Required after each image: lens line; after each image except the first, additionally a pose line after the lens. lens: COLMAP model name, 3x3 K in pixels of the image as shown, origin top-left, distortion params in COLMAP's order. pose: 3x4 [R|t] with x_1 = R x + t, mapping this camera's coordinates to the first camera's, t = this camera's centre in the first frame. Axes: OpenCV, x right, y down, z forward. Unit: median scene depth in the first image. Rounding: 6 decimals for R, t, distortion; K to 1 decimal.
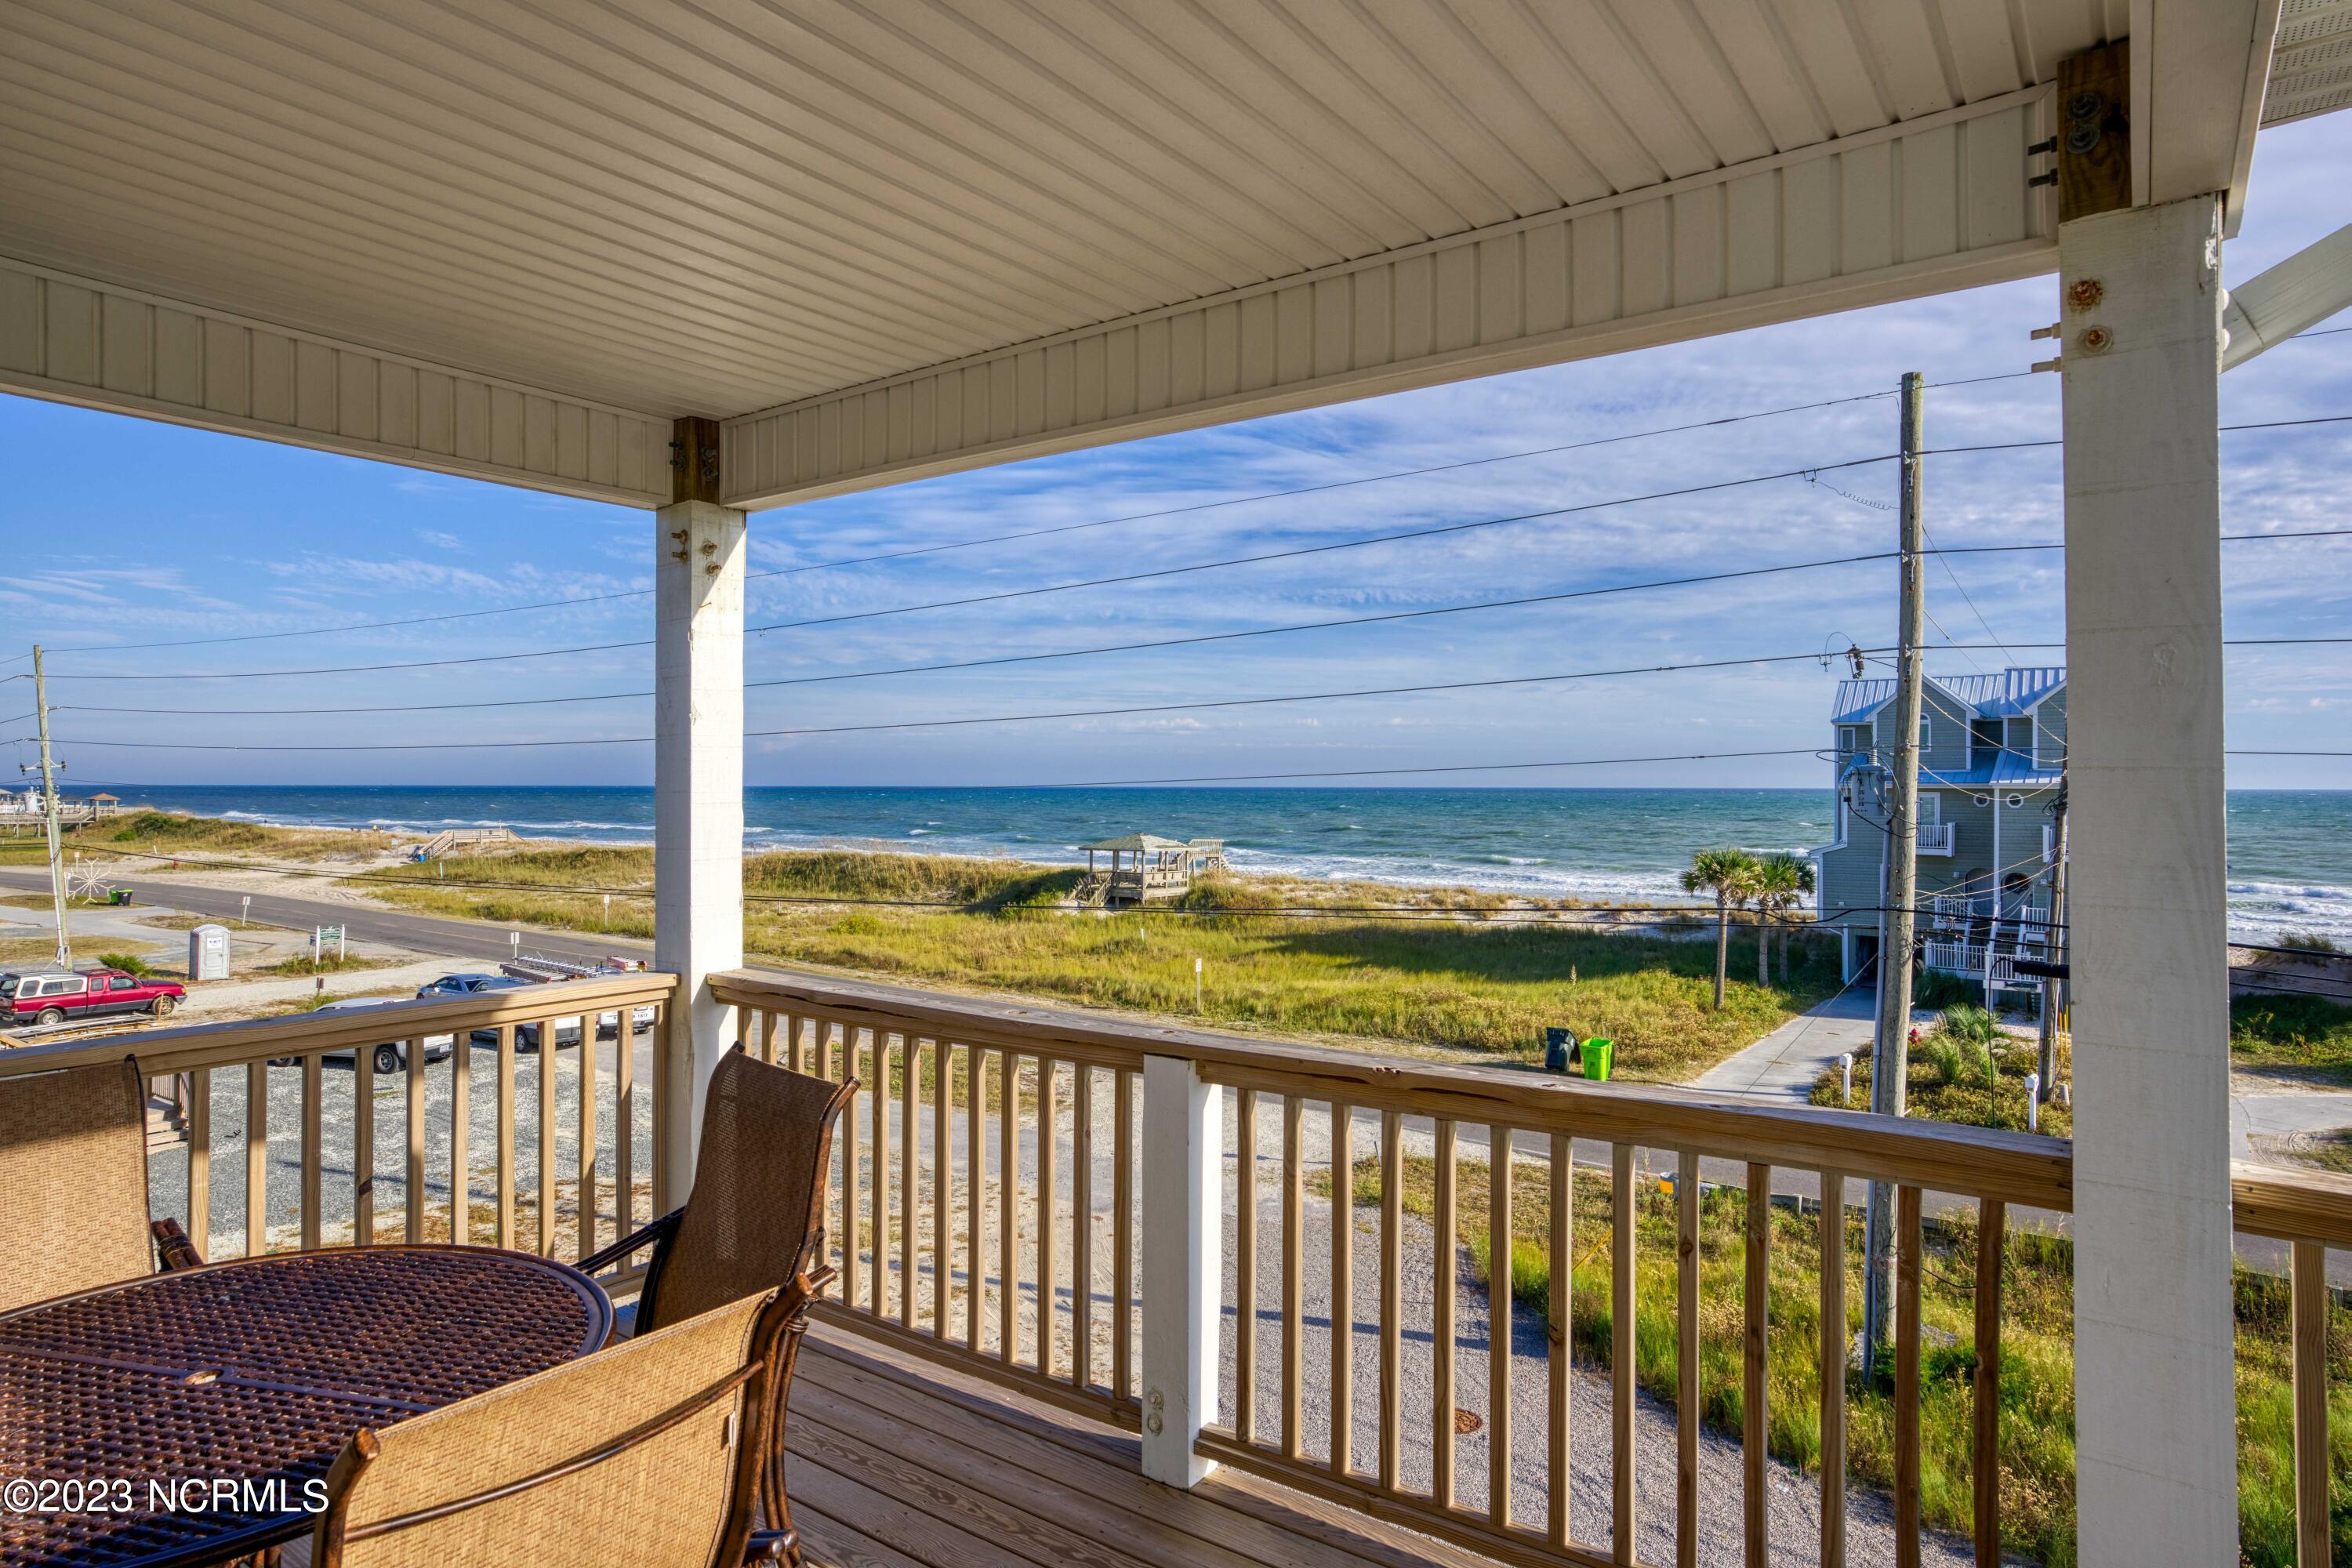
lens RADIAL K [[1359.0, 0, 1176.4], [0, 1359.0, 780.6], [0, 0, 1]] dist [-0.038383, 0.031941]
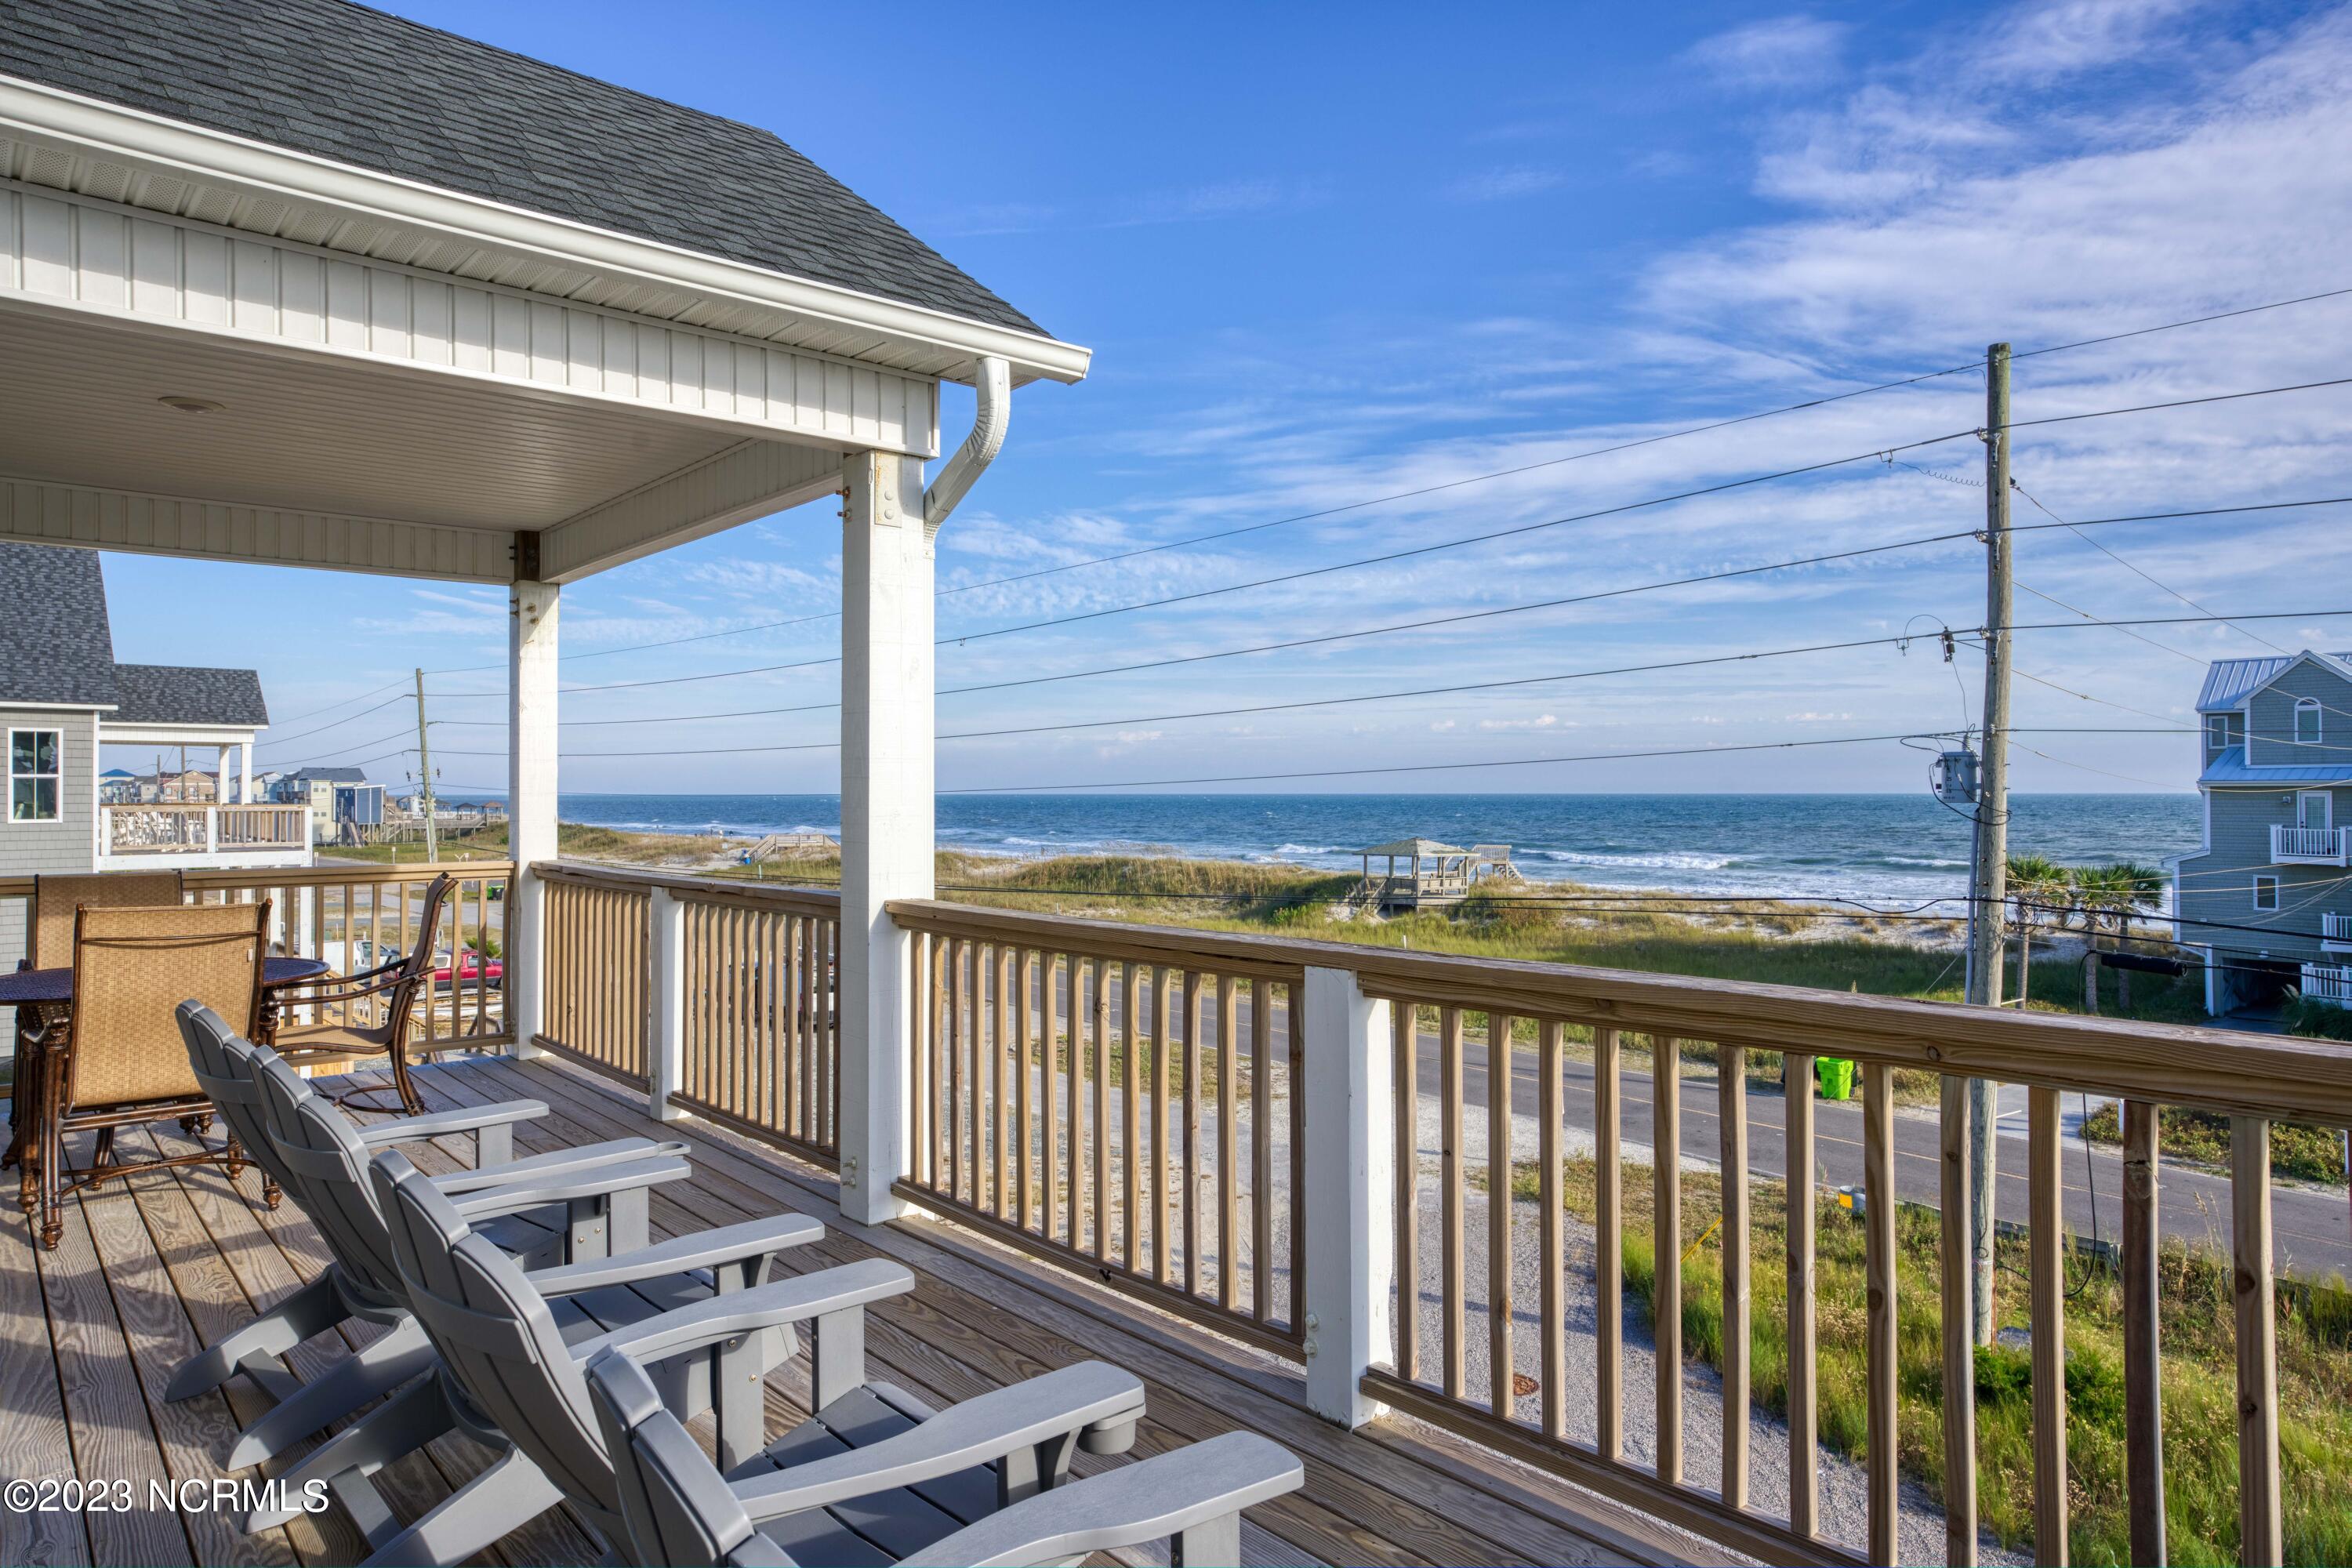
lens RADIAL K [[1440.6, 0, 1177.5], [0, 1440.6, 777.1], [0, 0, 1]] dist [-0.029426, 0.029721]
pose [[0.972746, -0.005927, -0.231799, 0.090964], [0.004212, 0.999960, -0.007893, 0.005933], [0.231837, 0.006702, 0.972732, -0.058483]]
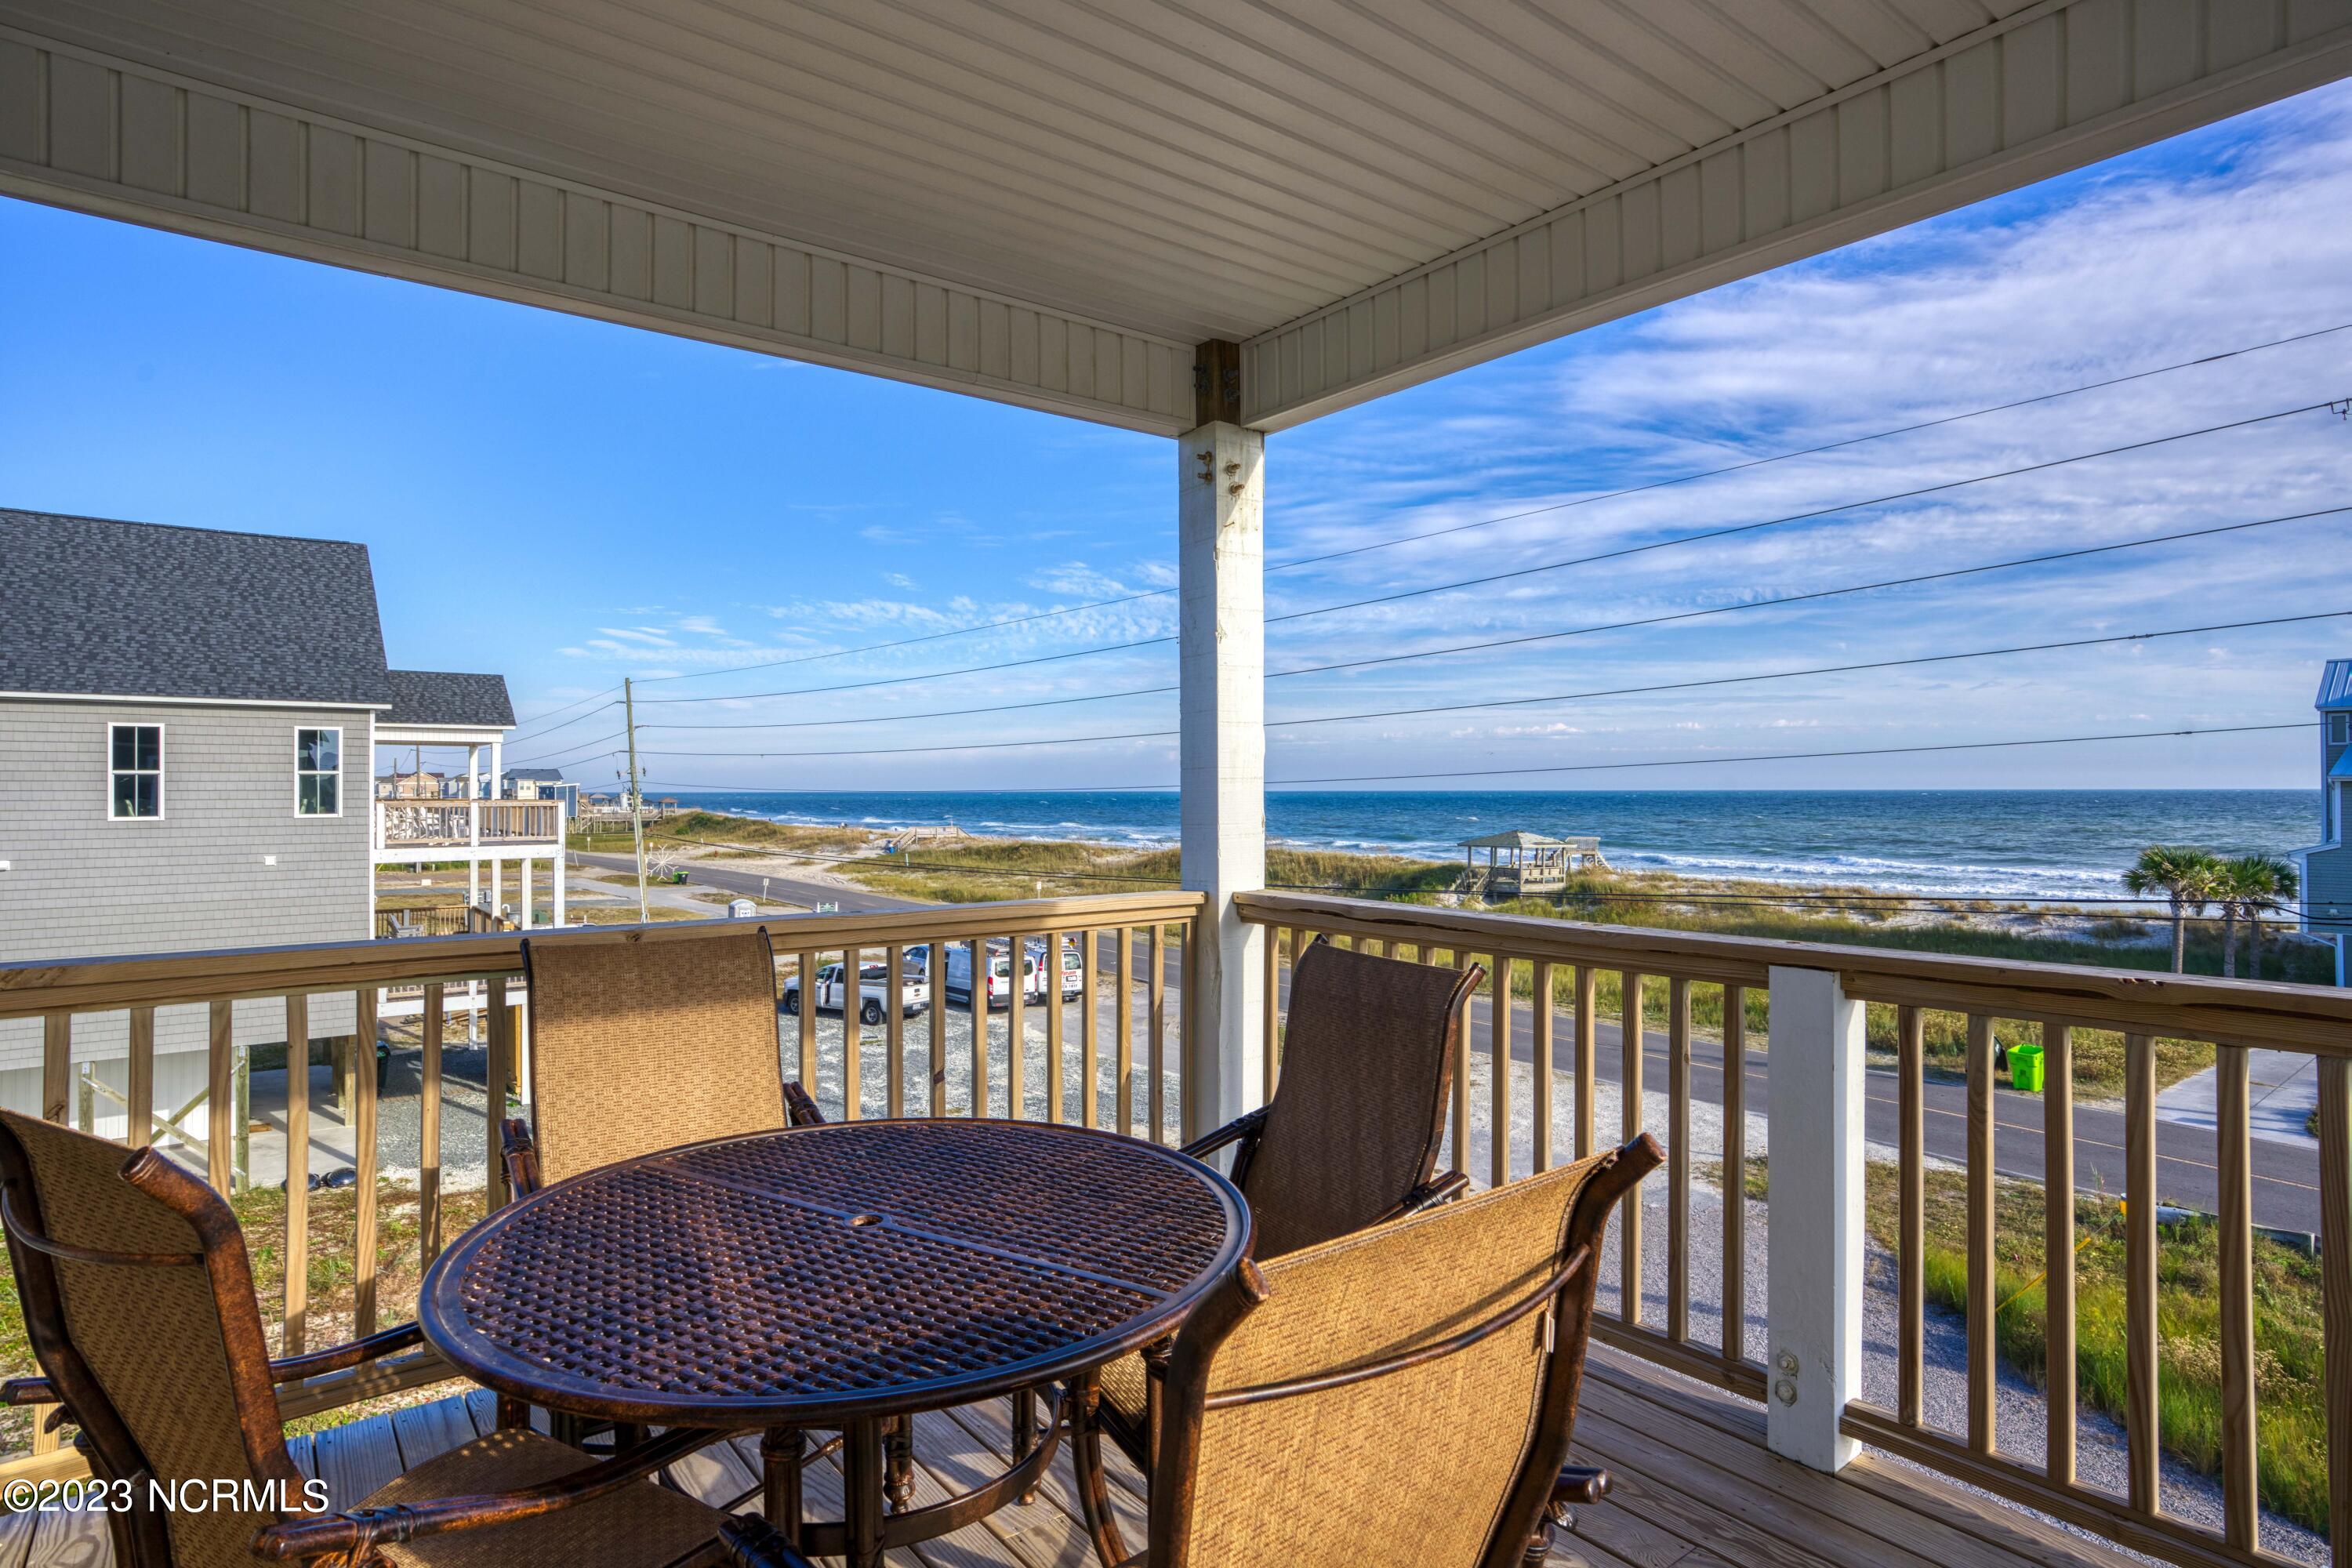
lens RADIAL K [[1255.6, 0, 1175.0], [0, 1255.6, 779.6], [0, 0, 1]] dist [-0.046109, 0.017852]
pose [[0.959178, -0.006723, -0.282722, -0.013453], [0.005395, 0.999970, -0.005474, 0.006924], [0.282751, 0.003725, 0.959186, 0.010477]]
